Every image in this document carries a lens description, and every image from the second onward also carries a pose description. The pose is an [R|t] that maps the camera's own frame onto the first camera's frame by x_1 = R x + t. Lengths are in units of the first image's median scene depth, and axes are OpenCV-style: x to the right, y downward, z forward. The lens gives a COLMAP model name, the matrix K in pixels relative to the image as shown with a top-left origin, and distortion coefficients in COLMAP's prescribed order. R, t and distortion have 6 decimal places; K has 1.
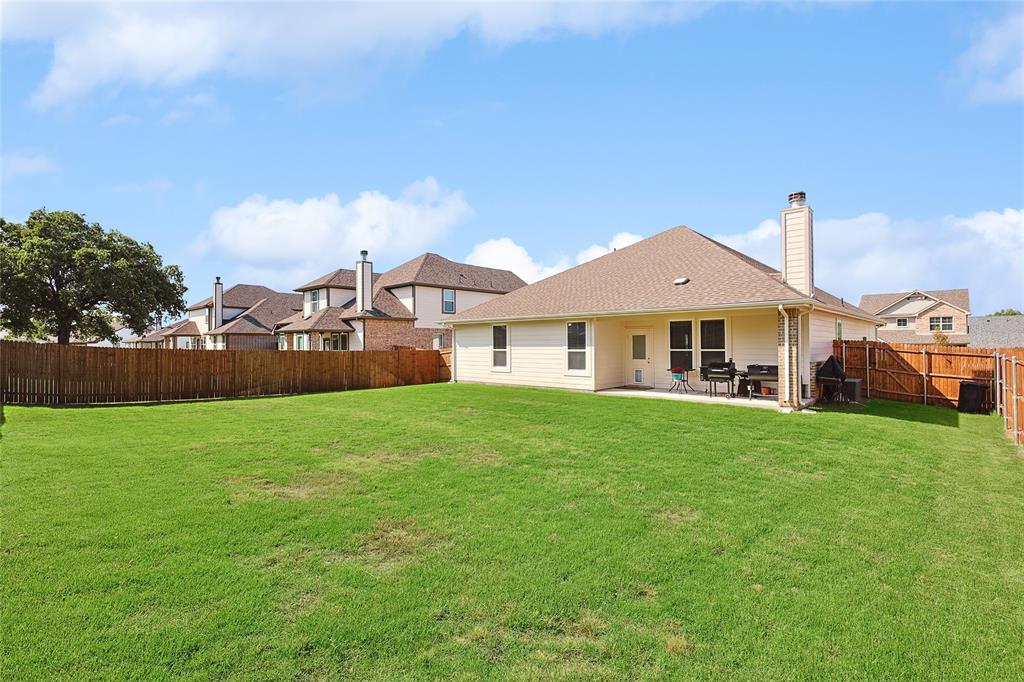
lens RADIAL K [[479.7, 0, 510.4], [0, 479.7, 339.1], [0, 0, 1]] dist [0.001571, -0.000184]
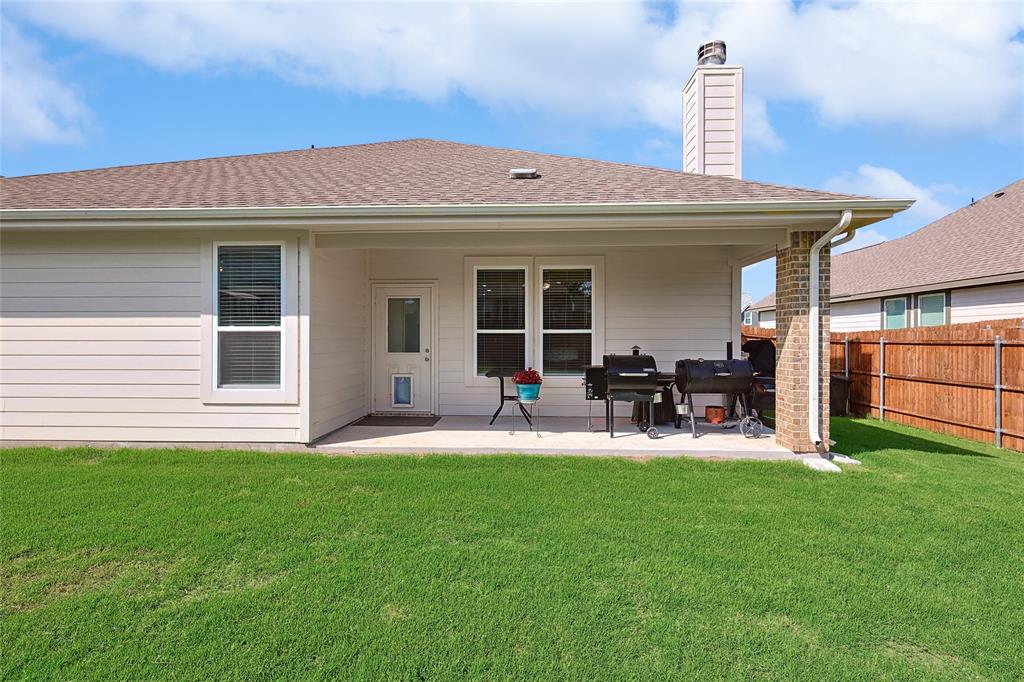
lens RADIAL K [[479.7, 0, 510.4], [0, 479.7, 339.1], [0, 0, 1]] dist [0.001571, -0.000184]
pose [[0.754121, 0.007089, 0.656697, 0.055242], [-0.012705, 0.999912, 0.003797, 0.028062], [-0.656612, -0.011207, 0.754145, 0.635497]]
